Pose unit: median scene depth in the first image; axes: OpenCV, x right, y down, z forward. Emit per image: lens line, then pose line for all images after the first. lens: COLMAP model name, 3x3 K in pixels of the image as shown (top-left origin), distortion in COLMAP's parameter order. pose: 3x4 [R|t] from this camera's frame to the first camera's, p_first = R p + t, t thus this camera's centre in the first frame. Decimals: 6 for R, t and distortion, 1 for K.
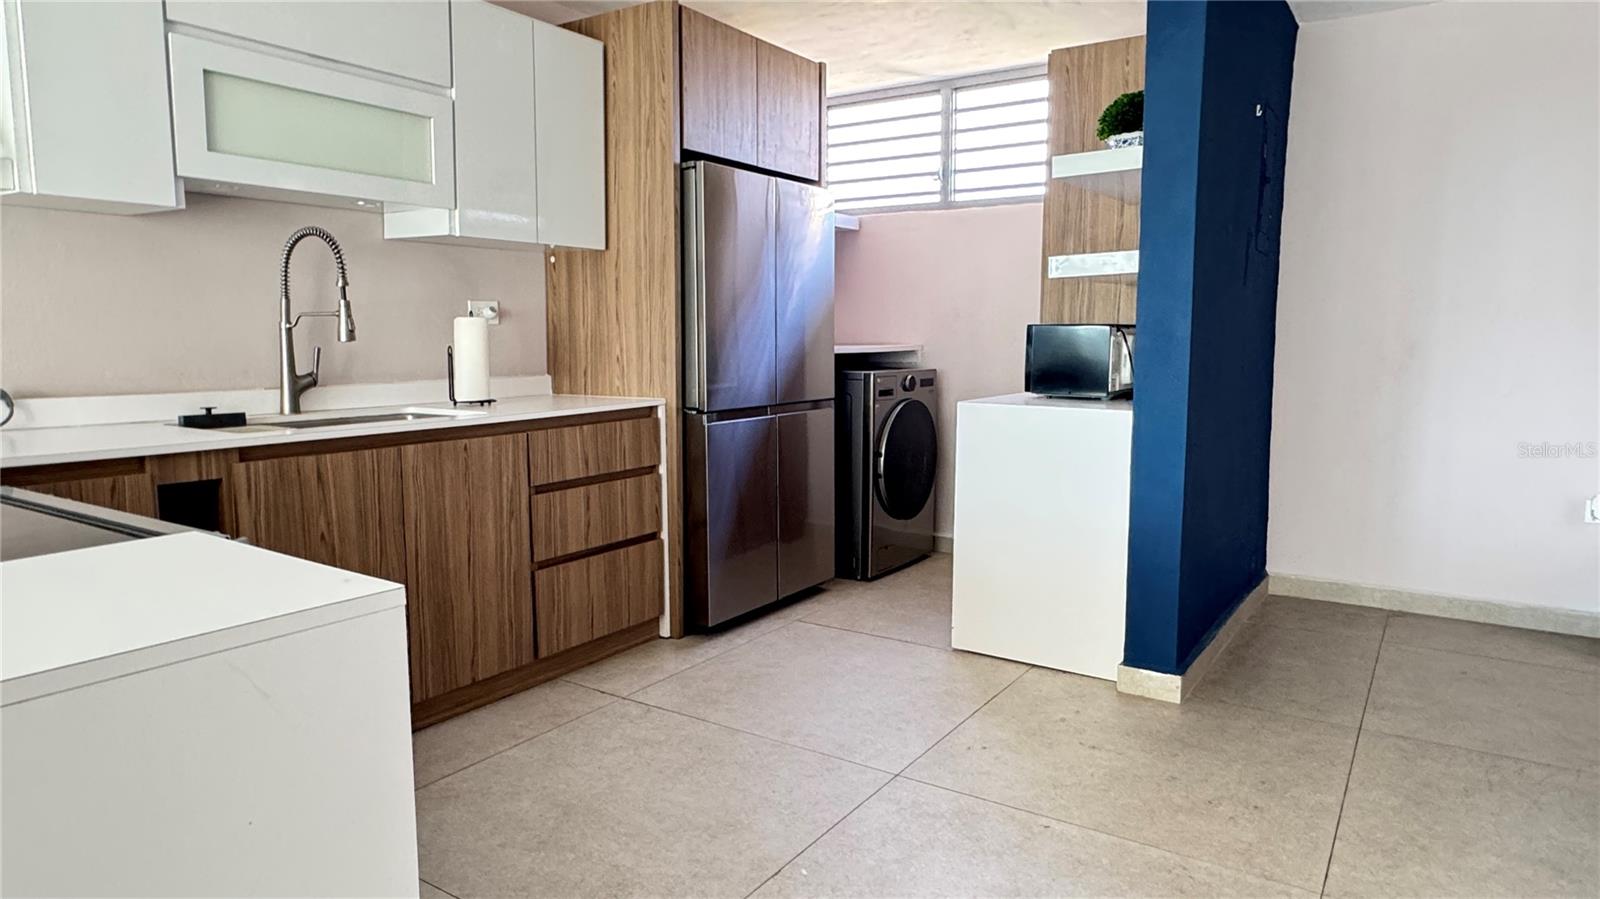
lens RADIAL K [[966.2, 0, 801.8], [0, 966.2, 439.9], [0, 0, 1]] dist [-0.003542, 0.003568]
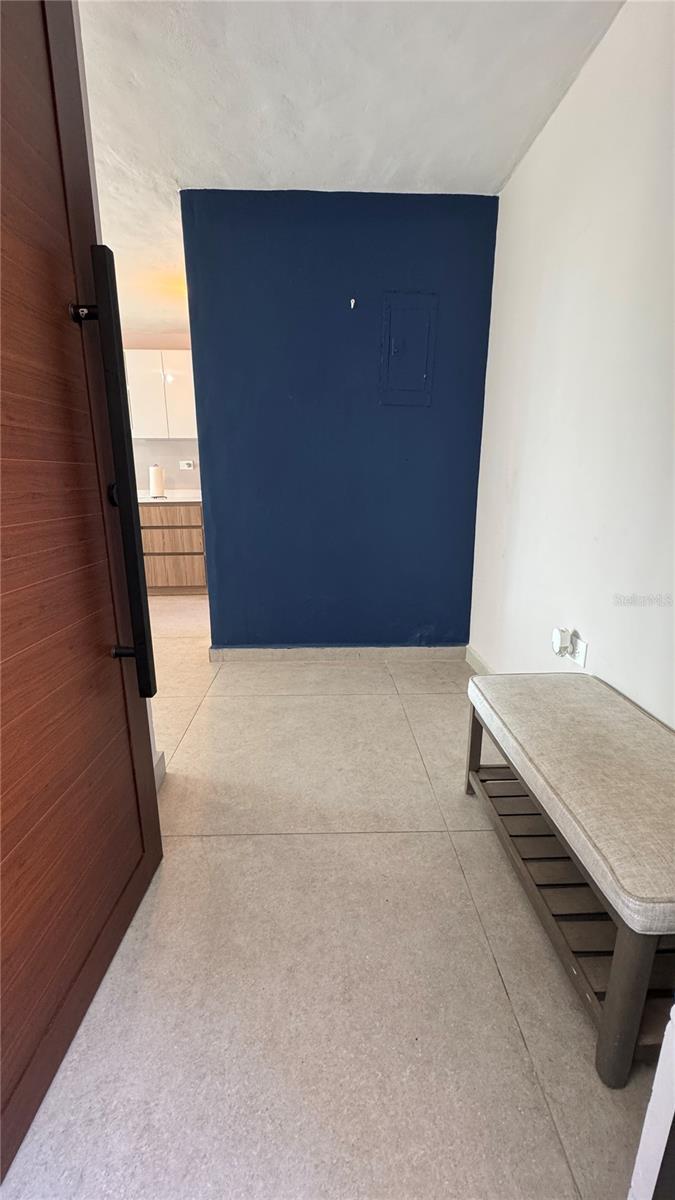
lens RADIAL K [[478.5, 0, 334.4], [0, 478.5, 599.4], [0, 0, 1]] dist [-0.004037, 0.000881]
pose [[0.582537, 0.190528, -0.790158, 1.163320], [-0.084262, 0.981056, 0.174437, -0.034466], [0.808425, -0.035036, 0.587556, 0.589487]]
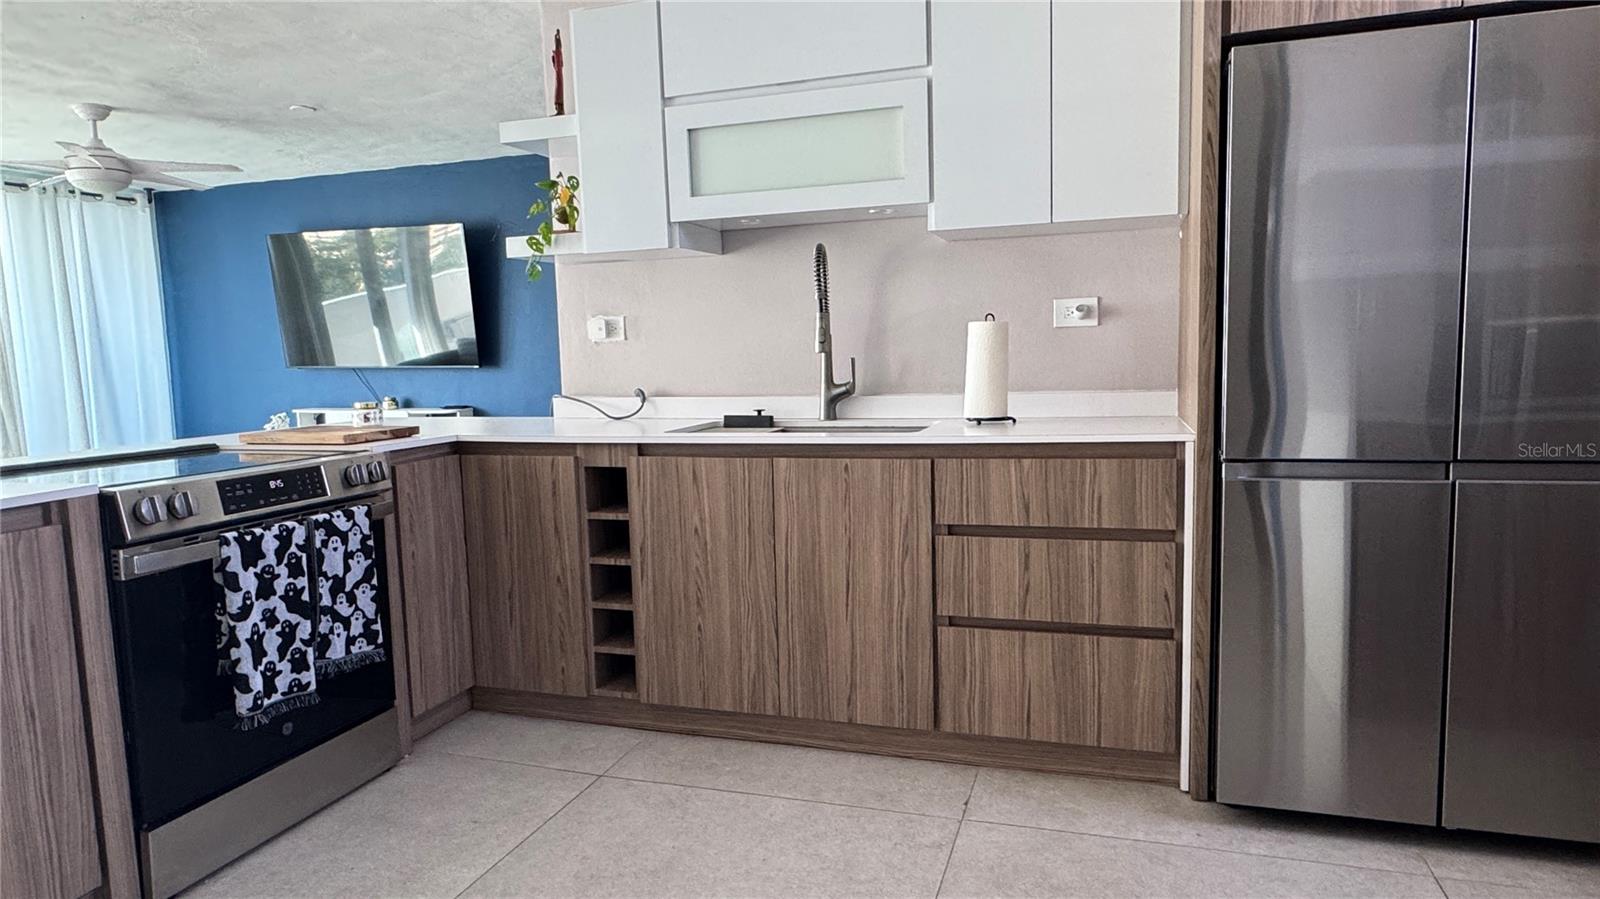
lens RADIAL K [[966.2, 0, 796.3], [0, 966.2, 452.0], [0, 0, 1]] dist [-0.003542, 0.003568]
pose [[0.266163, 0.092443, -0.959485, 0.452344], [-0.077877, 0.994199, 0.074185, -0.062142], [0.960777, 0.054977, 0.271818, 0.613833]]
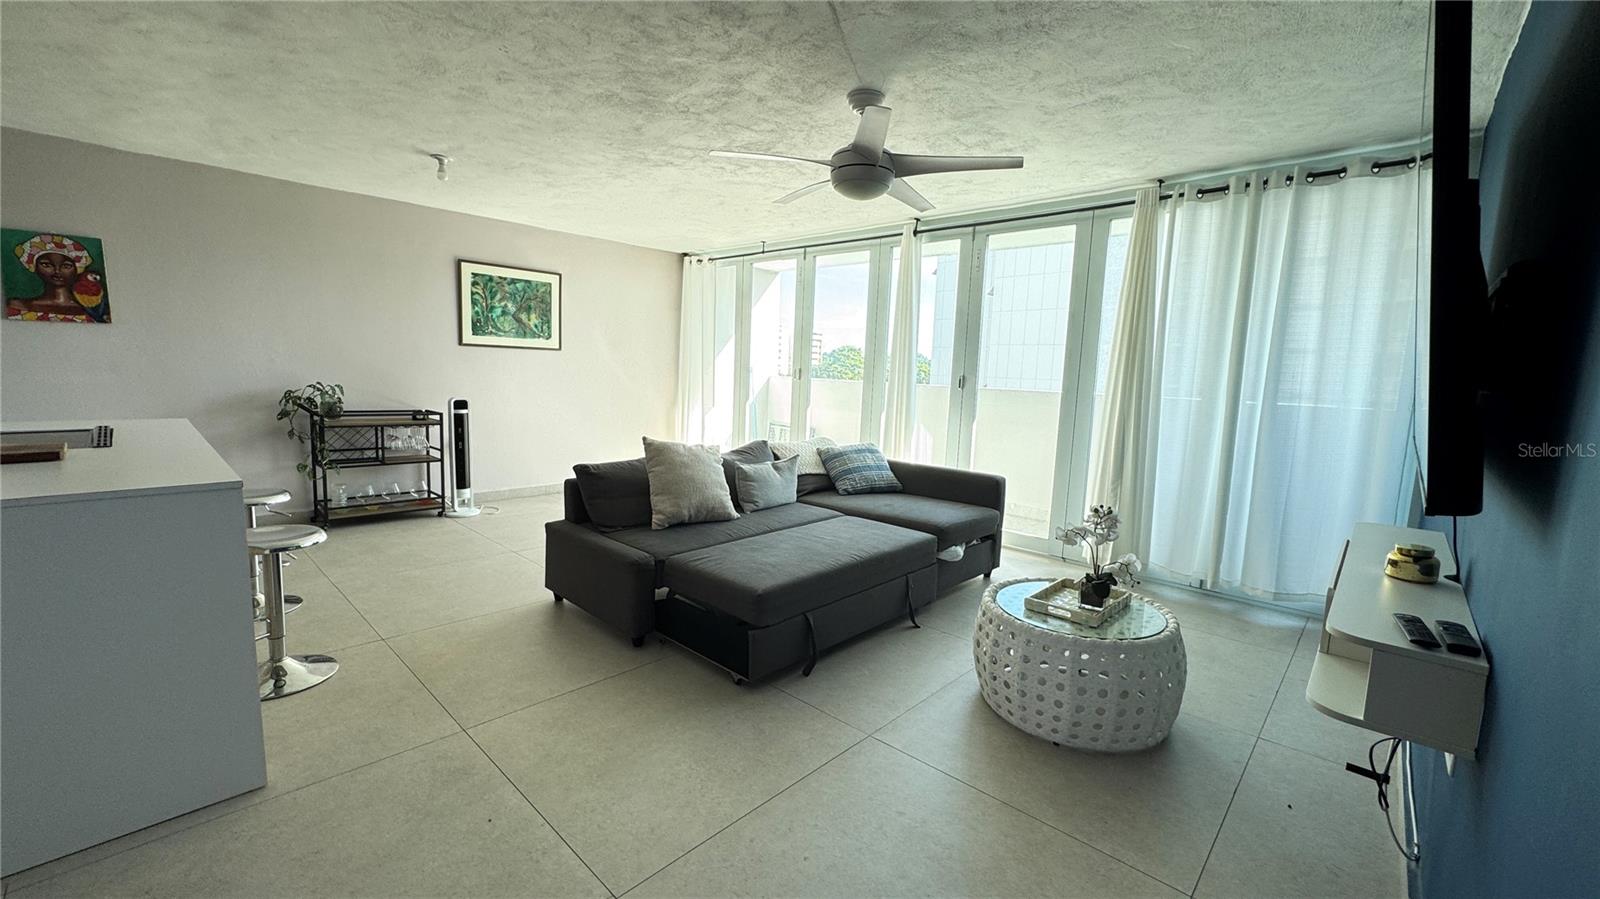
lens RADIAL K [[638.0, 0, 801.5], [0, 638.0, 446.8], [0, 0, 1]] dist [-0.004037, 0.000881]
pose [[-0.985577, -0.057940, 0.158998, -1.365307], [-0.020257, 0.973199, 0.229069, -0.133575], [-0.168009, 0.222545, -0.960337, 0.873045]]
